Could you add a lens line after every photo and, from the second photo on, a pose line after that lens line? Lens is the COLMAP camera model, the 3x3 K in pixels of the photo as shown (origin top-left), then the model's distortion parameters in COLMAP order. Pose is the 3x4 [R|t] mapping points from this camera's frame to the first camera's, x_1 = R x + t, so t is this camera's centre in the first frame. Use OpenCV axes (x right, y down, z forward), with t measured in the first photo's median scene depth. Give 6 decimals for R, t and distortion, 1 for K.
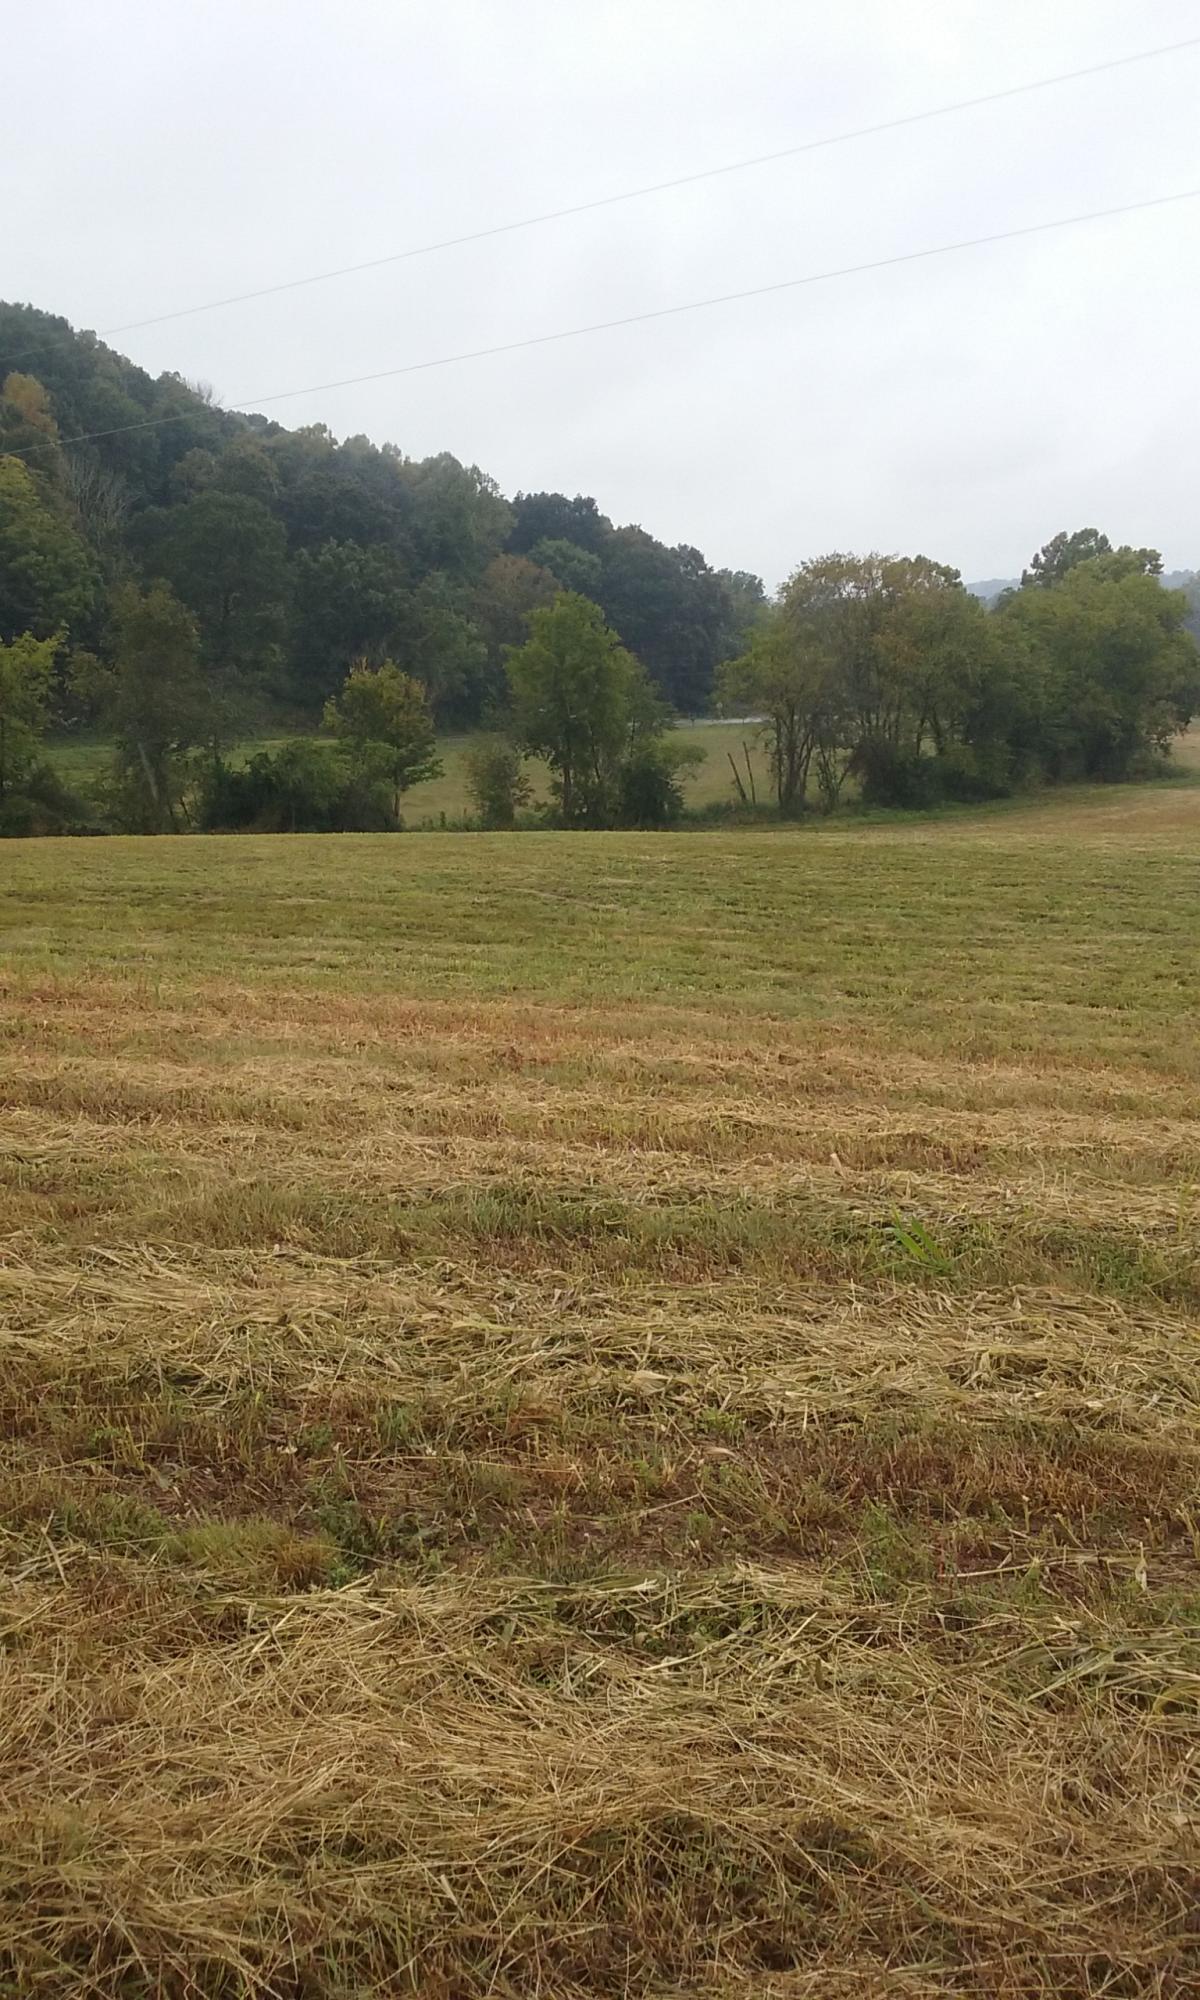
lens RADIAL K [[1911.2, 0, 607.0], [0, 1911.2, 1003.3], [0, 0, 1]] dist [0.073867, 0.000000]
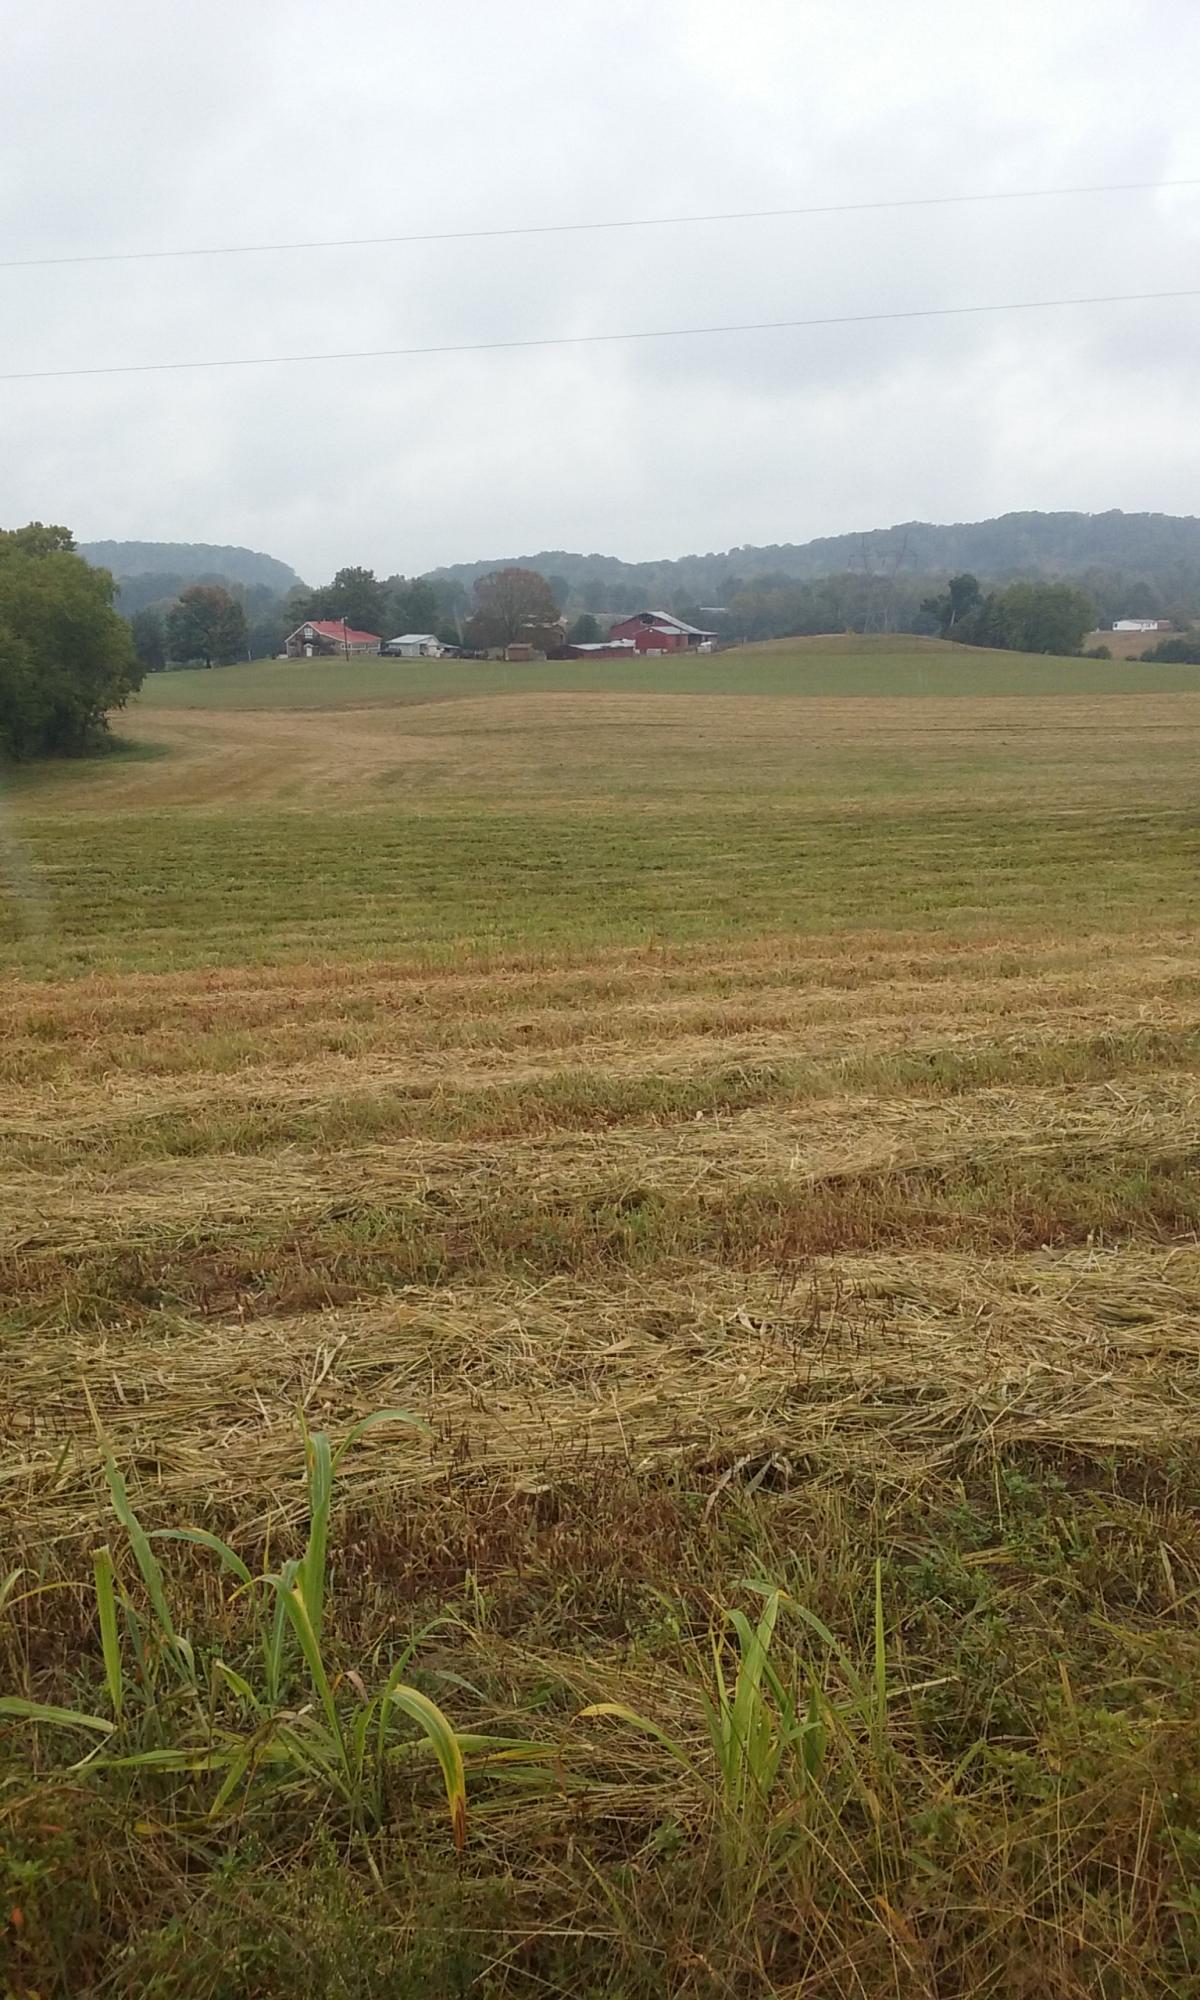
lens RADIAL K [[1911.2, 0, 617.1], [0, 1911.2, 993.0], [0, 0, 1]] dist [0.073867, 0.000000]
pose [[0.807919, -0.108702, 0.579181, -0.105074], [0.104317, 0.993699, 0.040985, -0.004064], [-0.579986, 0.027306, 0.814168, 0.017427]]
